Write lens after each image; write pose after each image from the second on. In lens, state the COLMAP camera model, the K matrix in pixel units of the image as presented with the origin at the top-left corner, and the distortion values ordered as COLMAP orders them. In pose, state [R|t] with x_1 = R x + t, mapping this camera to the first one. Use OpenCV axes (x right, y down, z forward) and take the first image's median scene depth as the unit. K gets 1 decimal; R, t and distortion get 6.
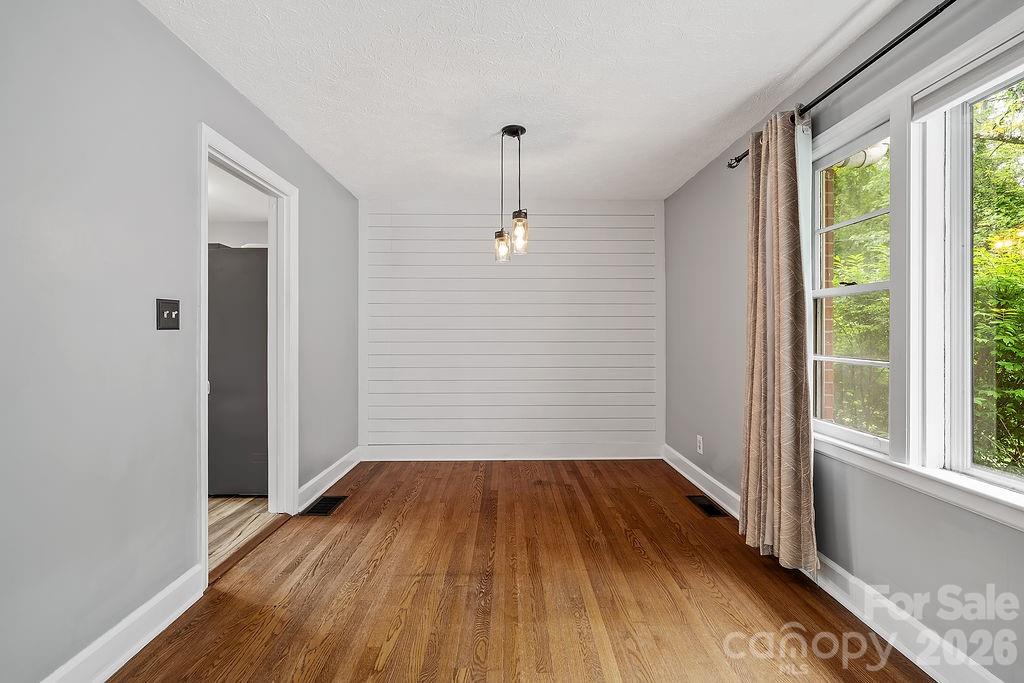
lens RADIAL K [[464.9, 0, 513.7], [0, 464.9, 337.7], [0, 0, 1]] dist [-0.003756, 0.001231]
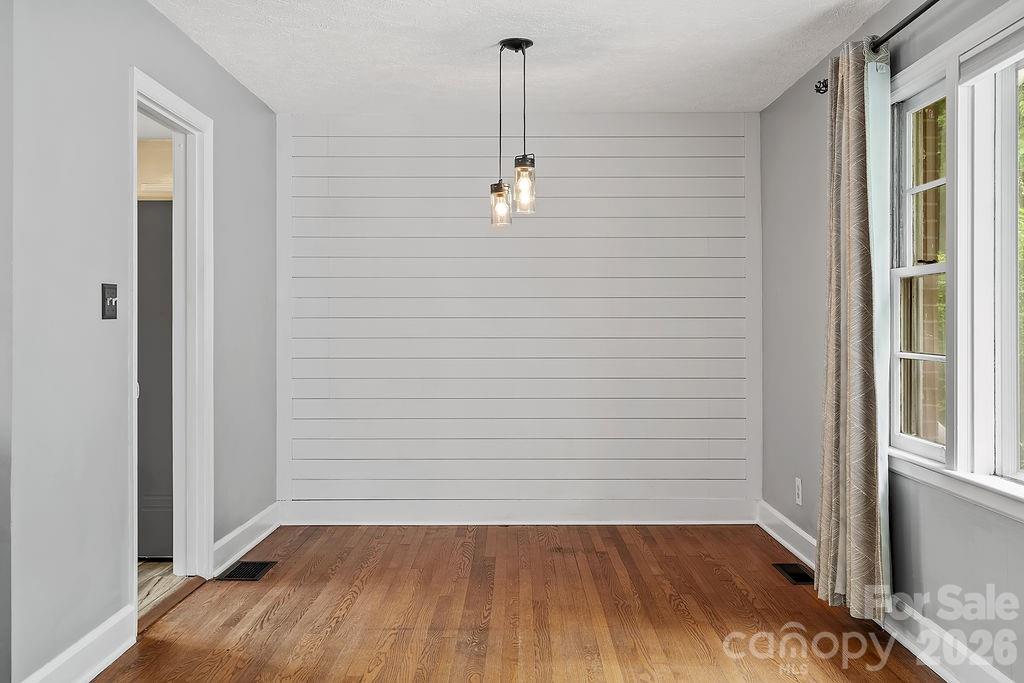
lens RADIAL K [[1009.7, 0, 509.2], [0, 1009.7, 343.3], [0, 0, 1]] dist [0.014479, 0.000000]
pose [[0.999751, -0.000020, -0.022304, 0.027277], [0.000196, 0.999969, 0.007877, 0.009729], [0.022303, -0.007879, 0.999720, -0.668793]]
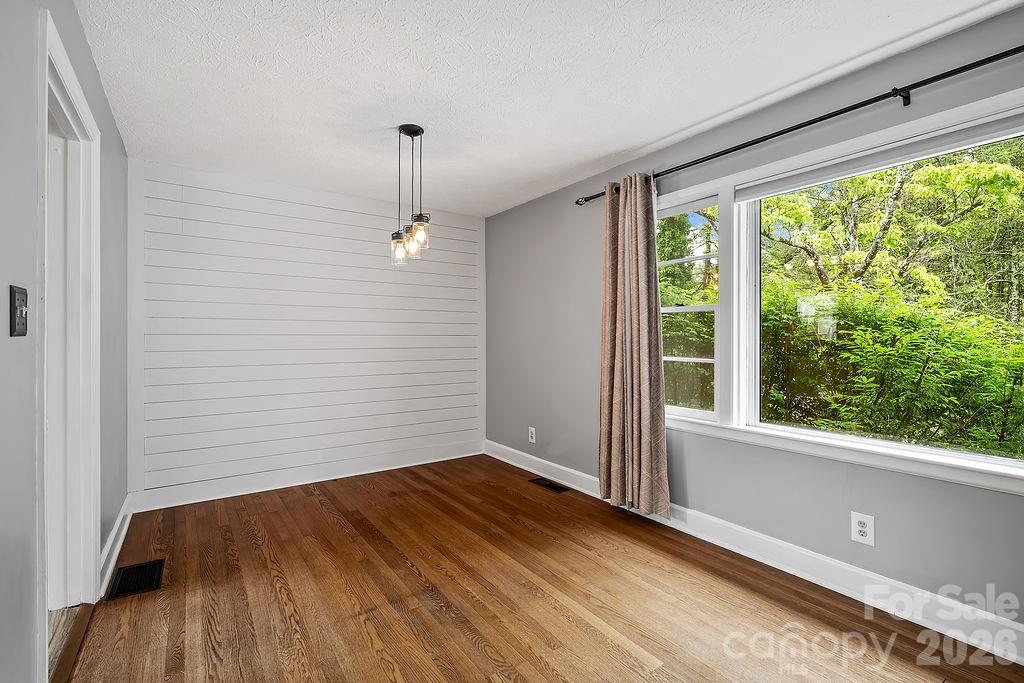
lens RADIAL K [[464.9, 0, 511.5], [0, 464.9, 342.3], [0, 0, 1]] dist [-0.003756, 0.001231]
pose [[0.827310, -0.005190, 0.561722, -0.431256], [0.005410, 0.999985, 0.001272, -0.005658], [-0.561720, 0.001987, 0.827325, 0.097660]]
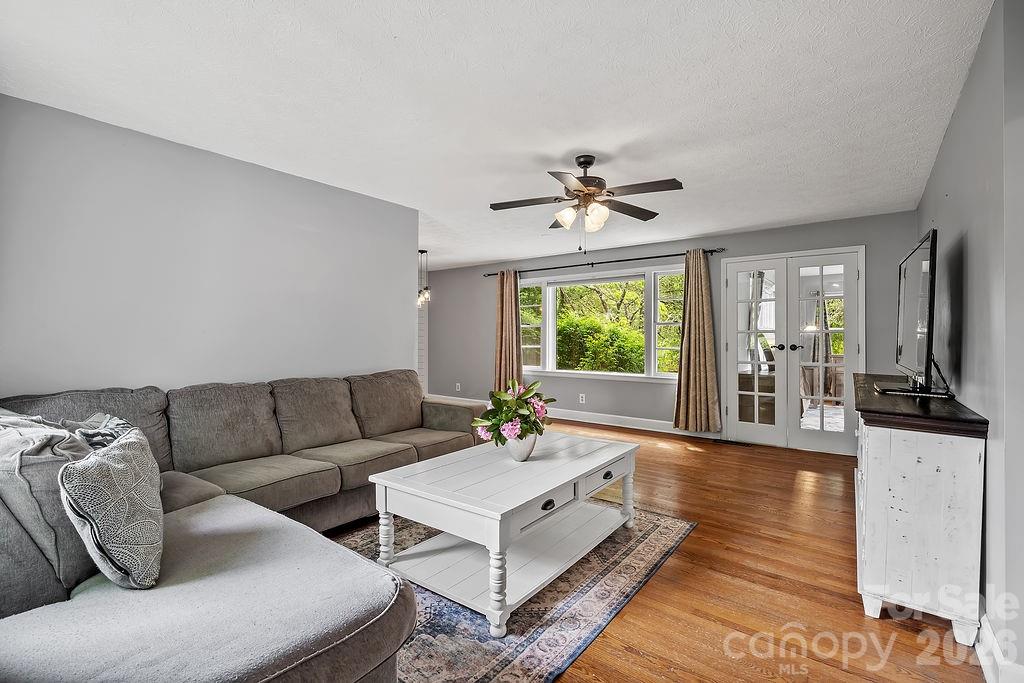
lens RADIAL K [[464.9, 0, 511.8], [0, 464.9, 337.8], [0, 0, 1]] dist [-0.003756, 0.001231]
pose [[0.629746, -0.000304, 0.776801, -1.769240], [0.004494, 0.999985, -0.003252, -0.003350], [-0.776788, 0.005539, 0.629737, -0.940711]]
